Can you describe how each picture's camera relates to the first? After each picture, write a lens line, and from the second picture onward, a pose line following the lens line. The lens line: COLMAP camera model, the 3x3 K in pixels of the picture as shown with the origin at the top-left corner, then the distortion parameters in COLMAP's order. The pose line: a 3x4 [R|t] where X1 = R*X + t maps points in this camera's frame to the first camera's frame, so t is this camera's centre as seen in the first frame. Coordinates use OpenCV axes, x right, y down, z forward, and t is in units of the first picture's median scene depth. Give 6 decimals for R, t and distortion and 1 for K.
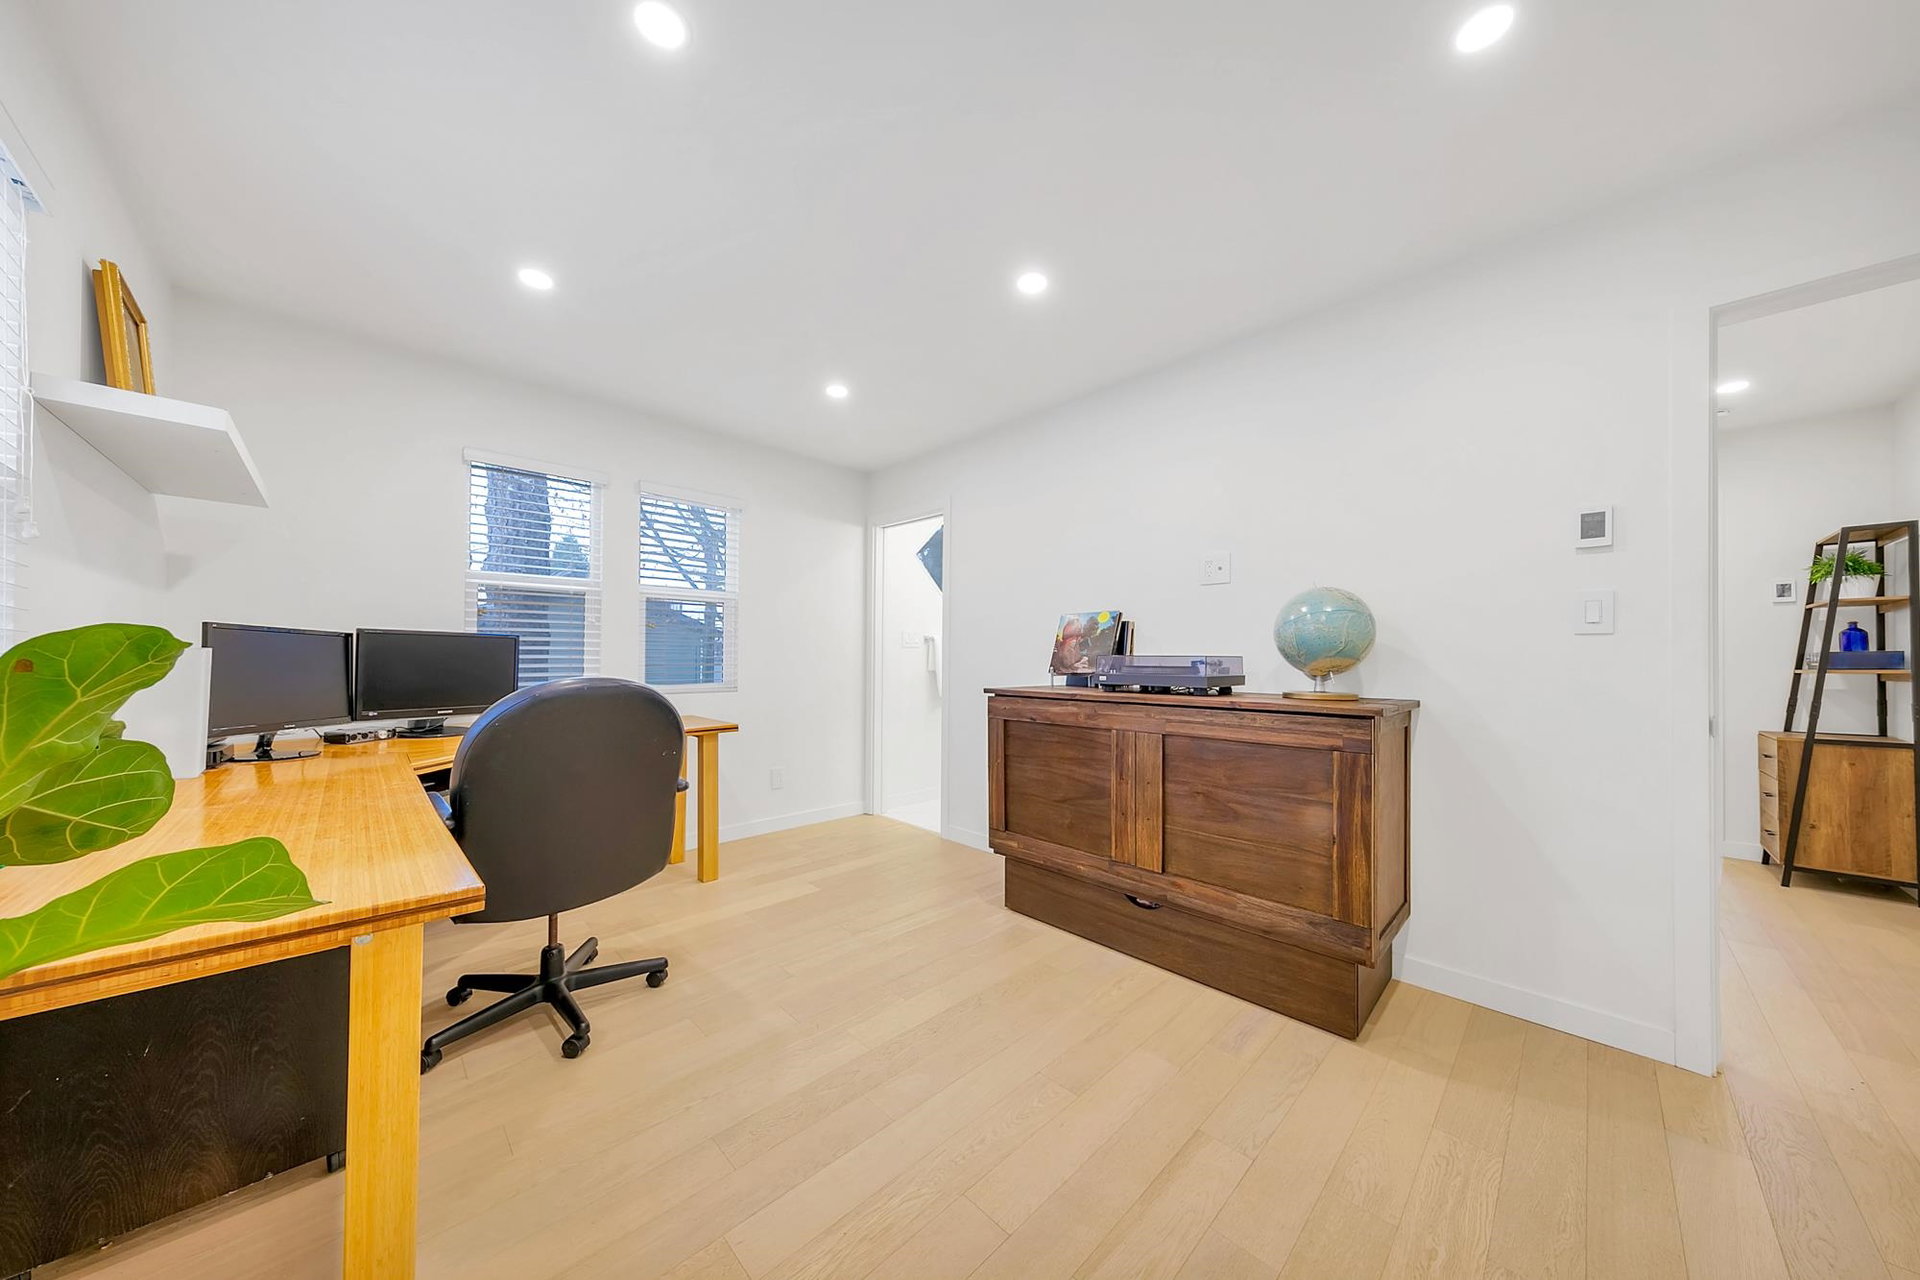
lens RADIAL K [[617.2, 0, 954.6], [0, 617.2, 648.1], [0, 0, 1]] dist [0.002482, 0.000017]
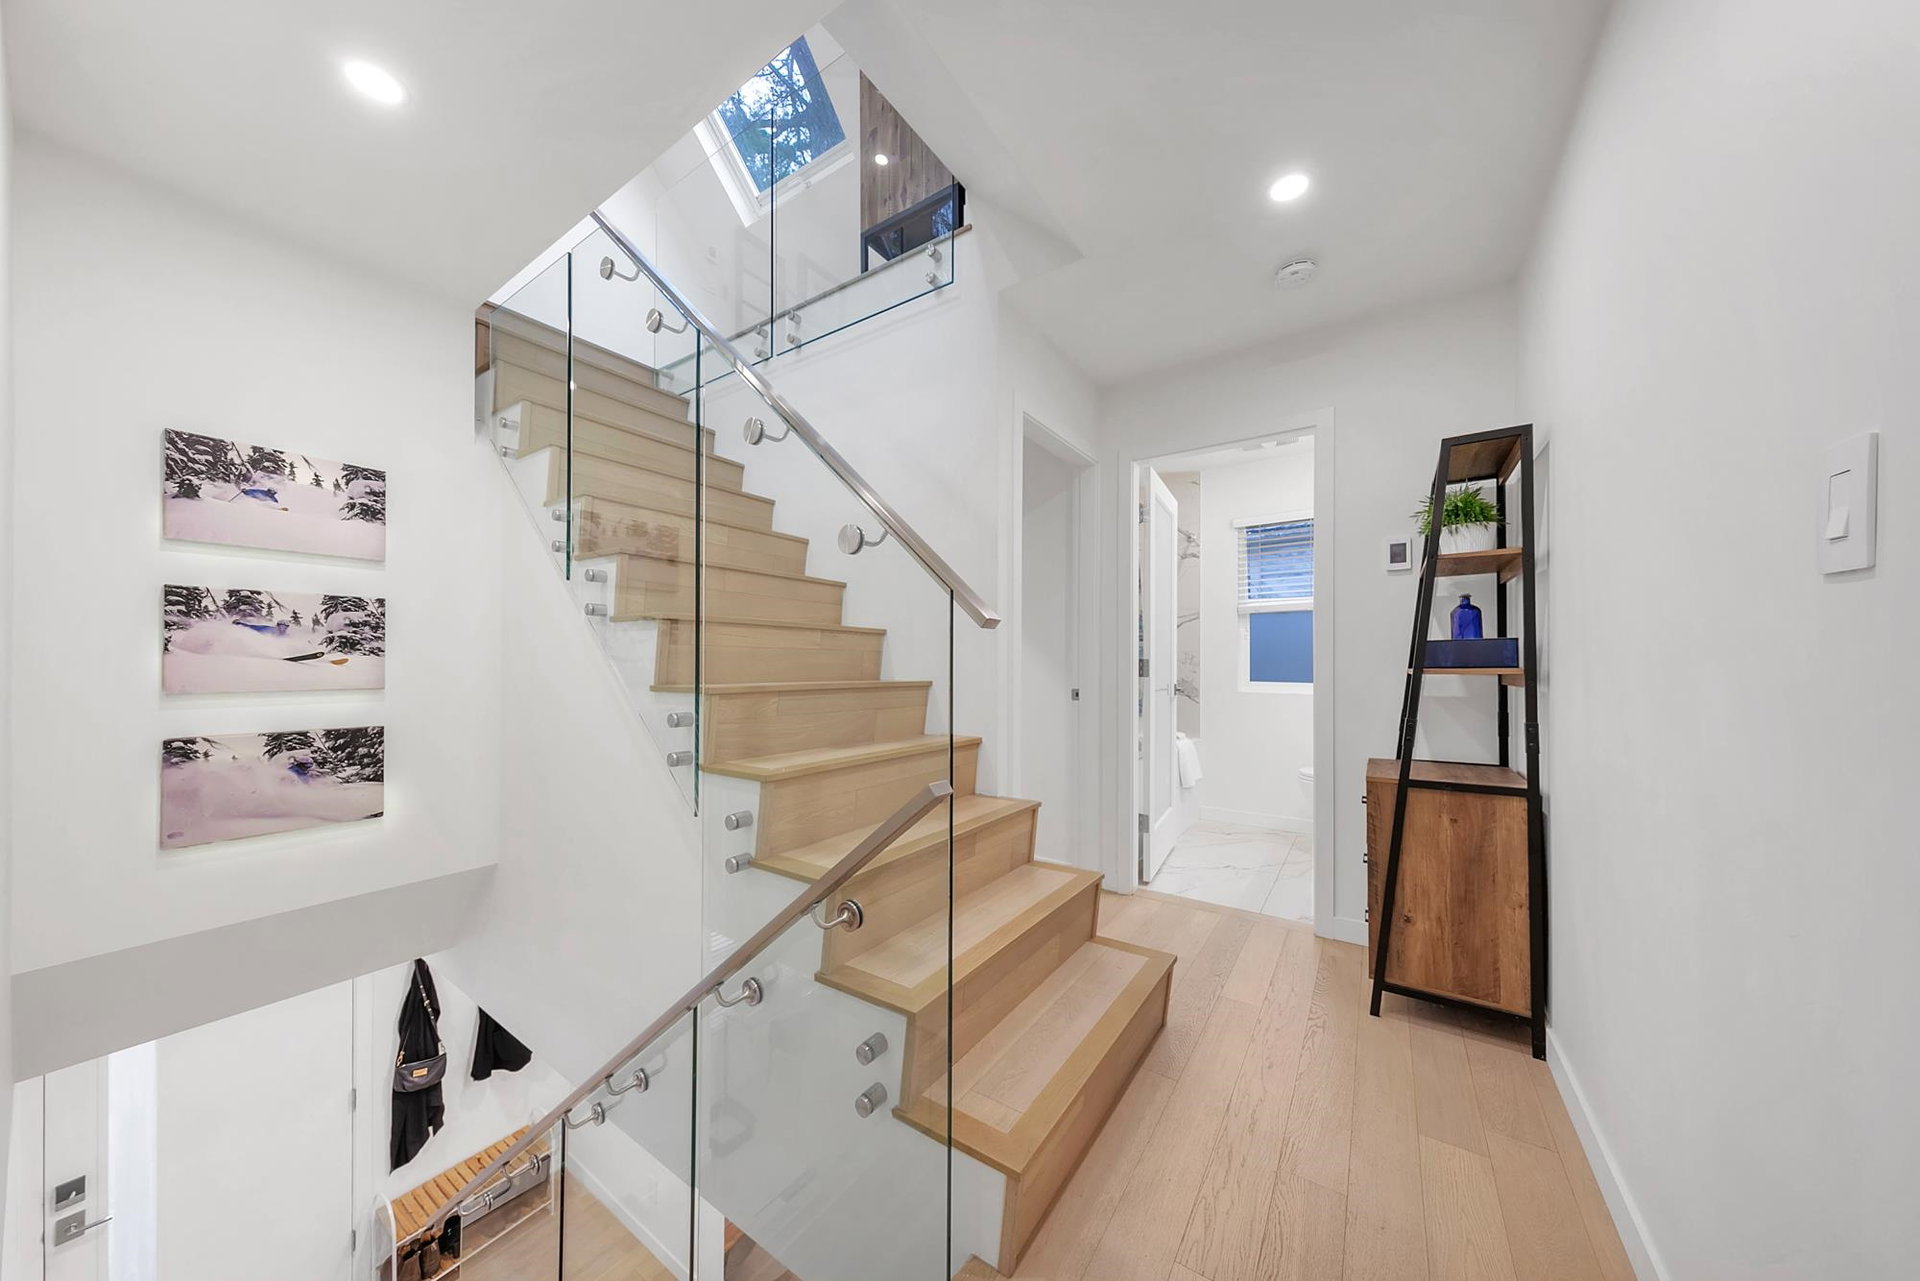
lens RADIAL K [[617.2, 0, 960.8], [0, 617.2, 651.7], [0, 0, 1]] dist [0.002482, 0.000017]
pose [[0.982505, -0.000321, 0.186236, 0.824135], [0.000312, 1.000000, 0.000077, 0.017440], [-0.186236, -0.000017, 0.982505, 0.471015]]
